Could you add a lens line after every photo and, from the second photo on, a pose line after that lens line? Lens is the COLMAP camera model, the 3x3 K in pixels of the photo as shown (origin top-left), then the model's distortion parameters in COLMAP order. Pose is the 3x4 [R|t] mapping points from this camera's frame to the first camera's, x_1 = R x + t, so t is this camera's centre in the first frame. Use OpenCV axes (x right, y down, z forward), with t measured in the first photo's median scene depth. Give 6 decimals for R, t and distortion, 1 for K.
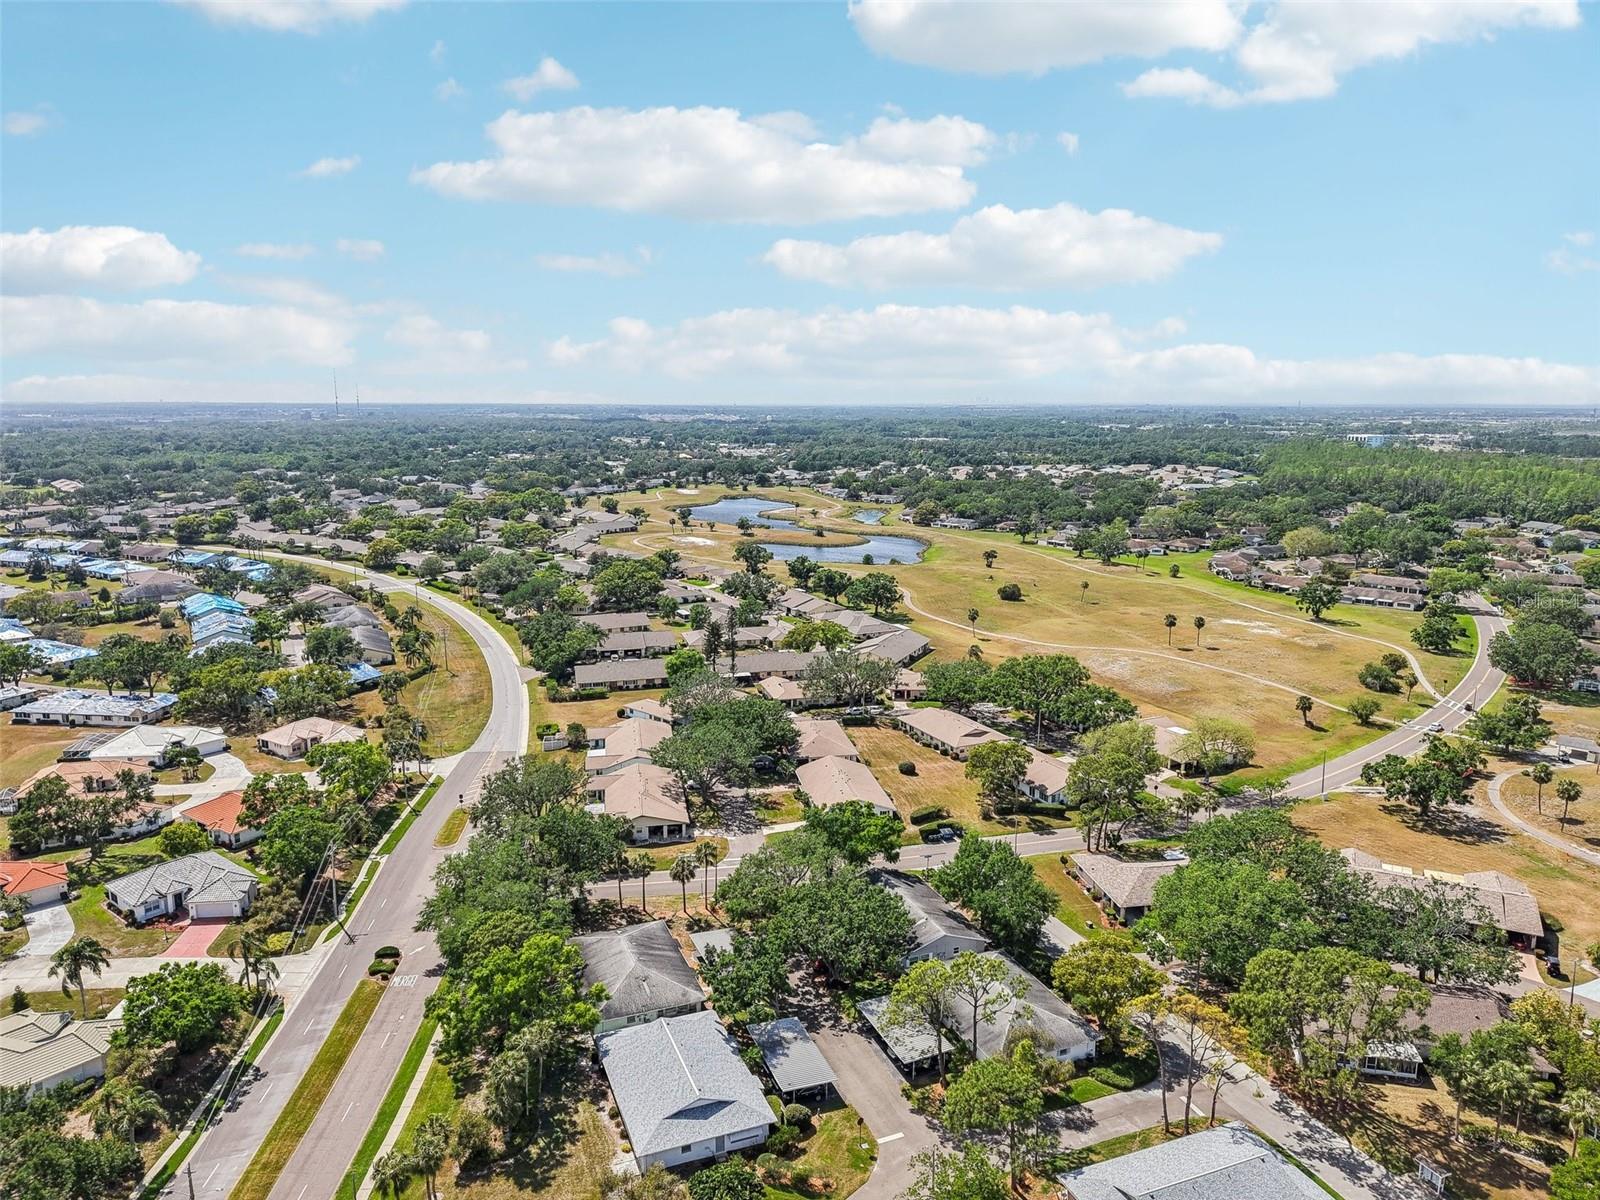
lens RADIAL K [[1109.3, 0, 823.5], [0, 1109.3, 600.3], [0, 0, 1]] dist [0.075741, -0.176477]
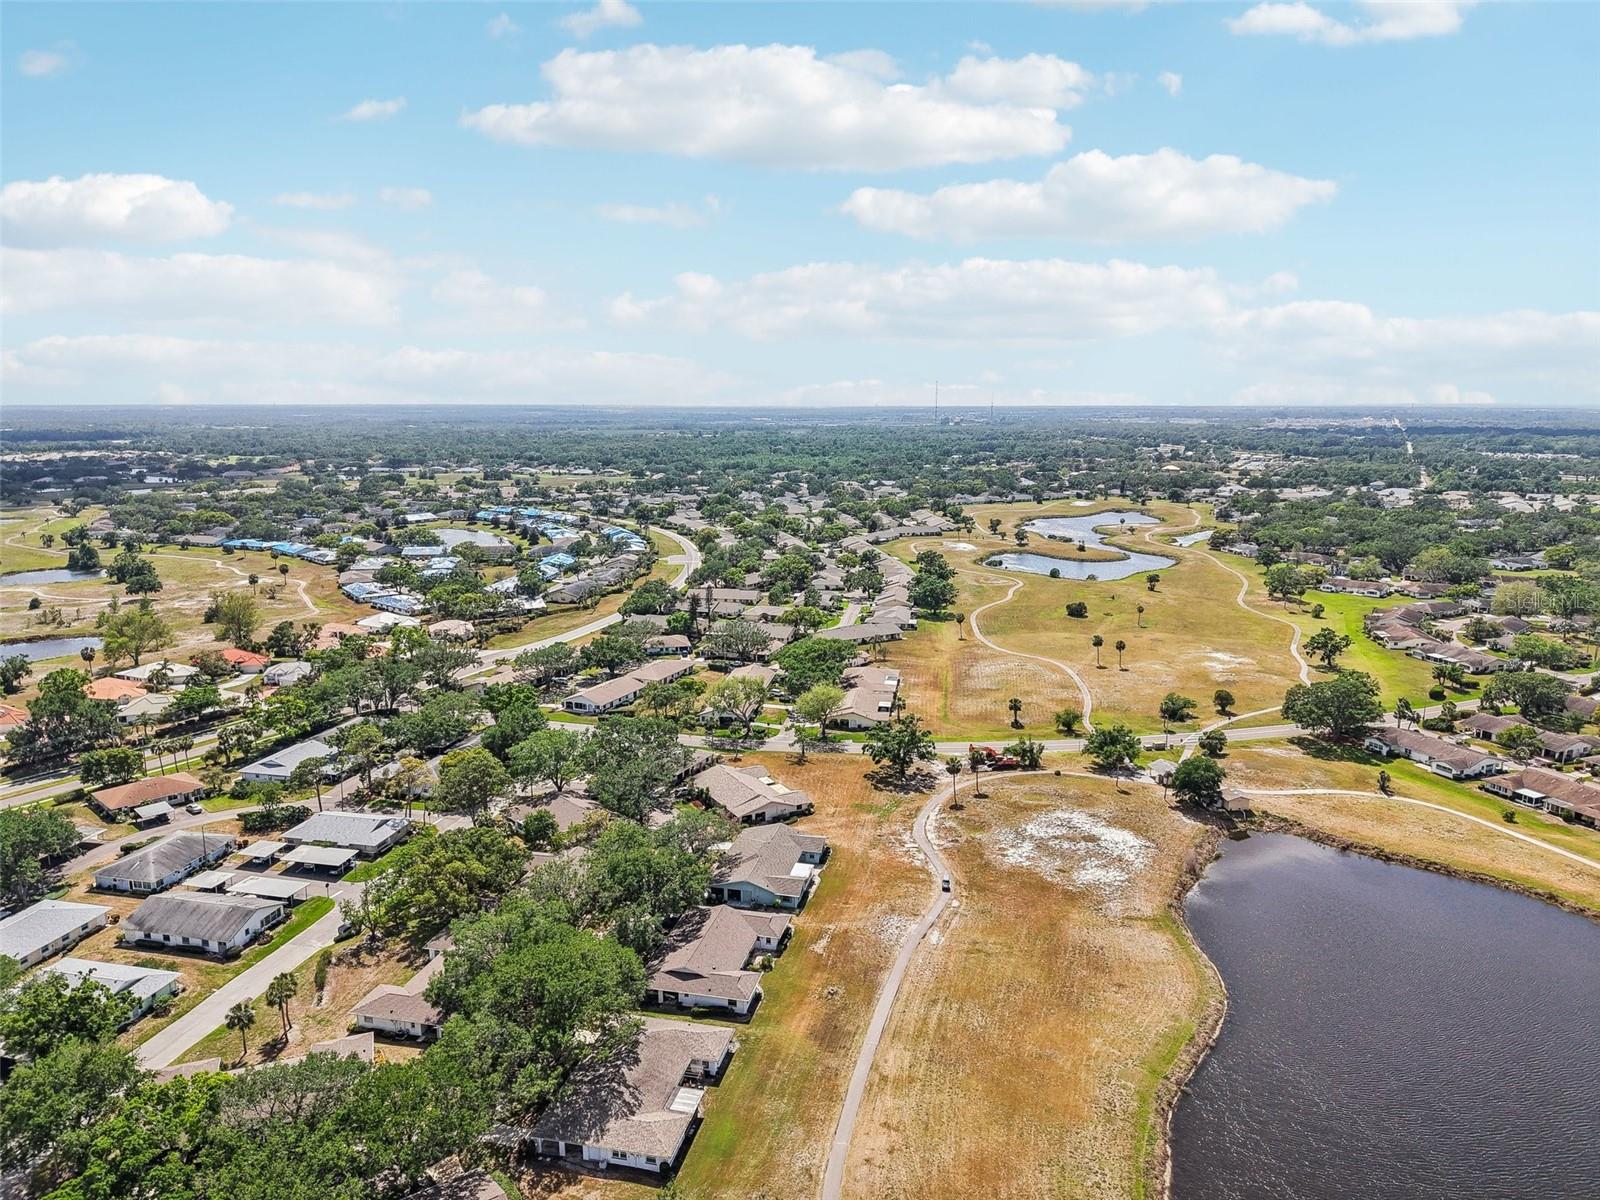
lens RADIAL K [[1127.8, 0, 814.1], [0, 1127.8, 598.1], [0, 0, 1]] dist [0.012298, -0.001726]
pose [[0.817903, 0.100675, -0.566479, 0.855932], [-0.102878, 0.994295, 0.028167, -0.032960], [0.566083, 0.035240, 0.823595, -0.138161]]
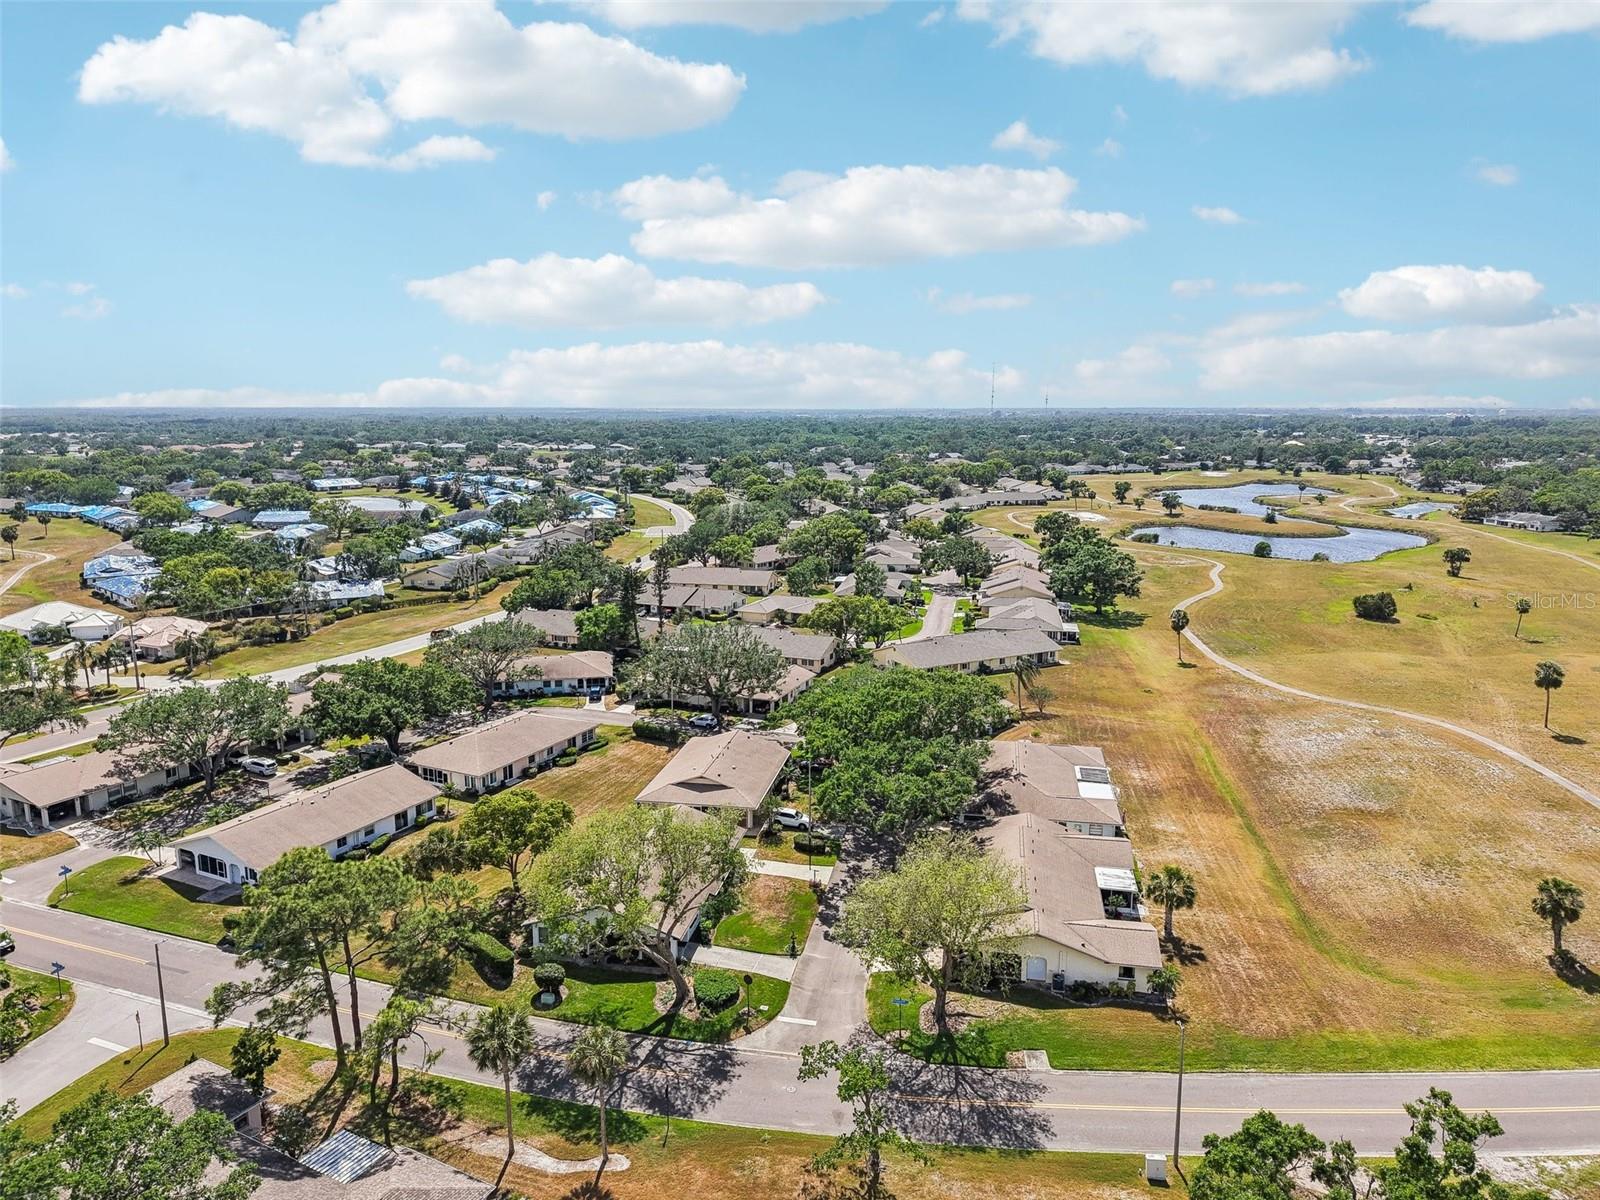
lens RADIAL K [[1106.6, 0, 800.0], [0, 1106.6, 600.0], [0, 0, 1]] dist [0.008499, -0.005187]
pose [[0.788968, 0.103858, -0.605593, 0.405115], [-0.107810, 0.993720, 0.029966, 0.007382], [0.604902, 0.041647, 0.795210, 0.493344]]
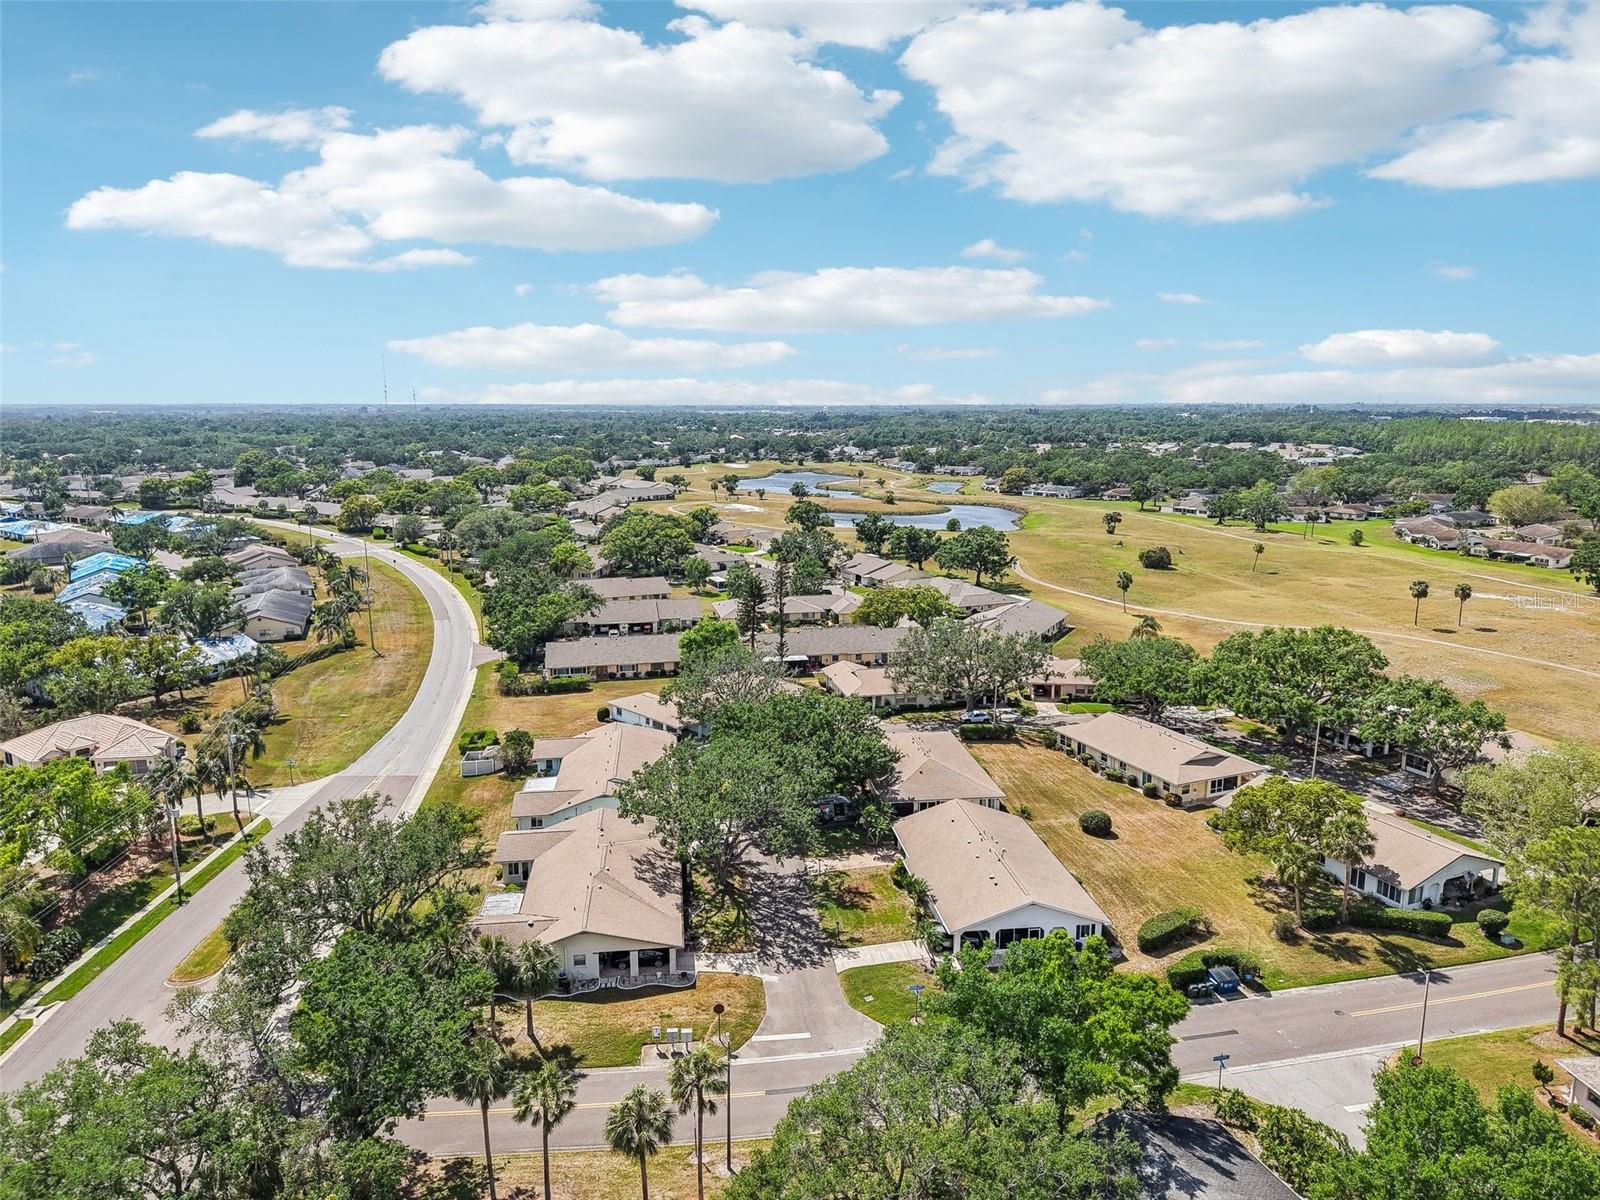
lens RADIAL K [[1106.6, 0, 800.0], [0, 1106.6, 600.0], [0, 0, 1]] dist [0.008499, -0.005187]
pose [[0.997515, 0.005942, -0.070202, -0.024823], [-0.006078, 0.999980, -0.001729, 0.033555], [0.070190, 0.002151, 0.997531, 0.346708]]
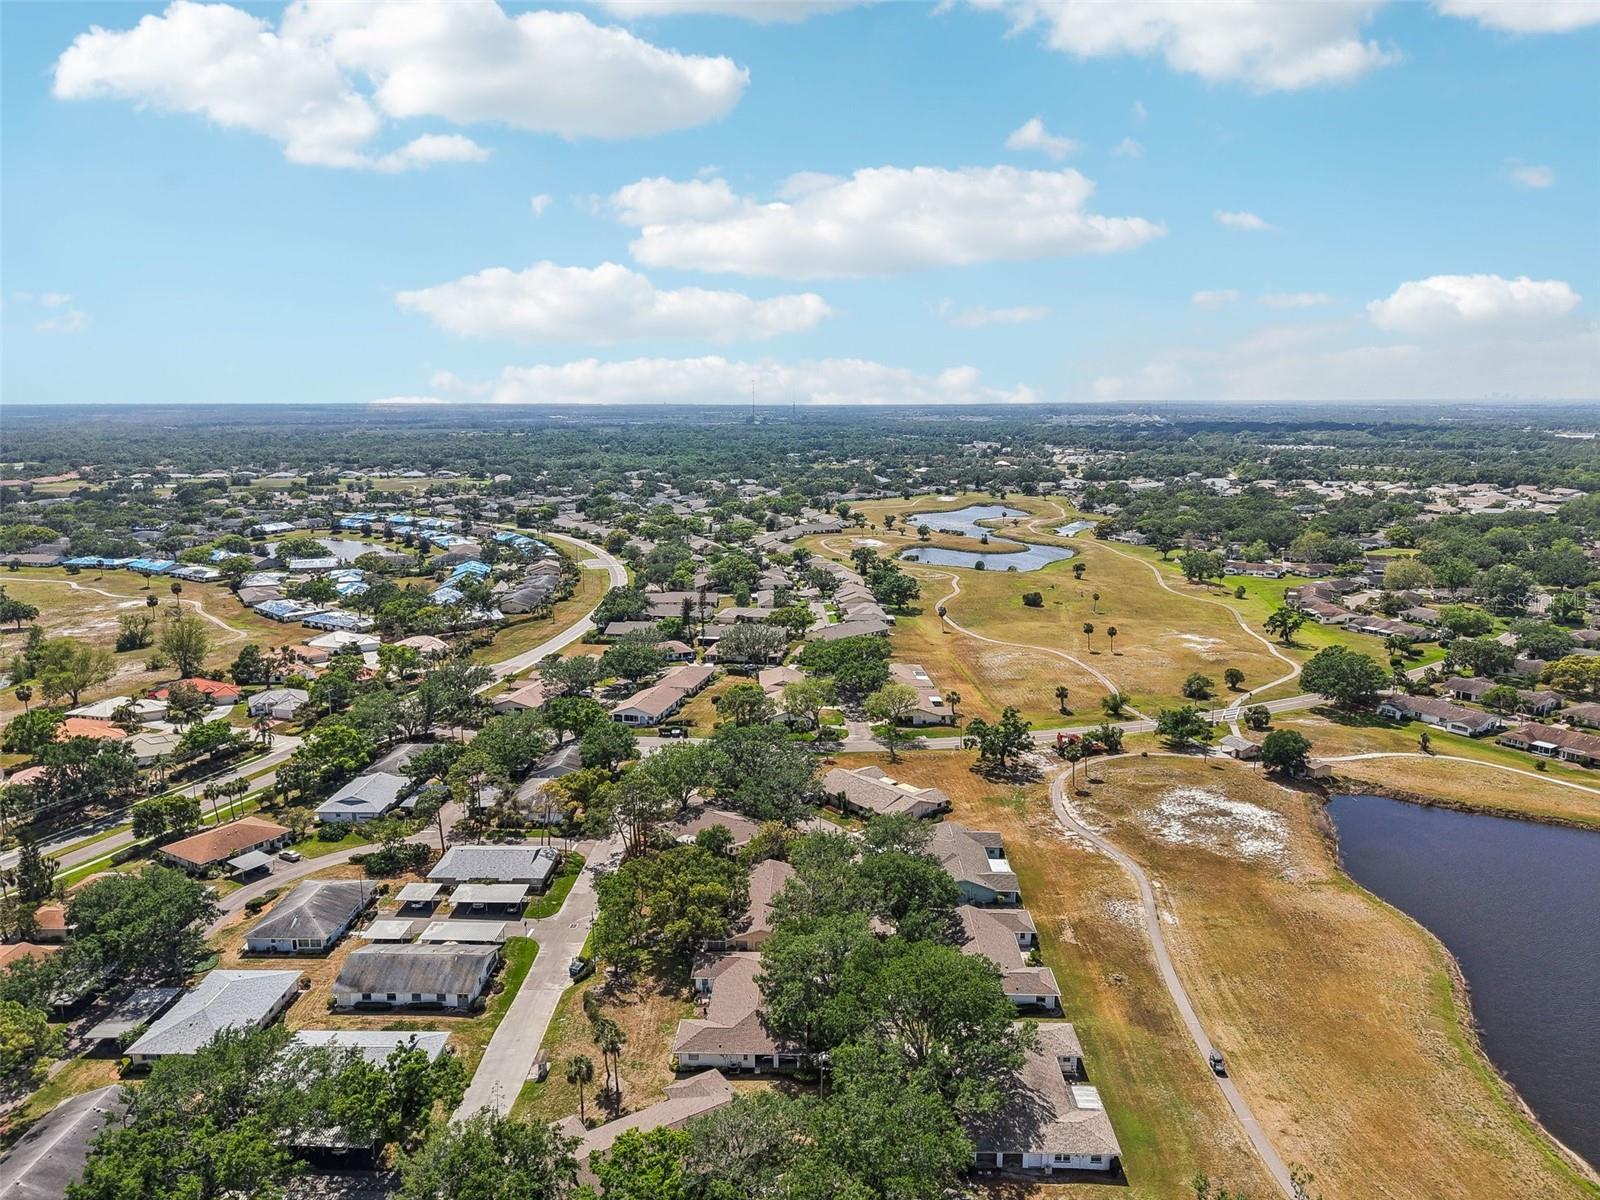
lens RADIAL K [[1124.8, 0, 822.6], [0, 1124.8, 600.9], [0, 0, 1]] dist [0.008710, -0.000670]
pose [[0.917832, 0.069590, -0.390822, 0.614481], [-0.069217, 0.997488, 0.015060, -0.011010], [0.390888, 0.013229, 0.920343, -0.264000]]
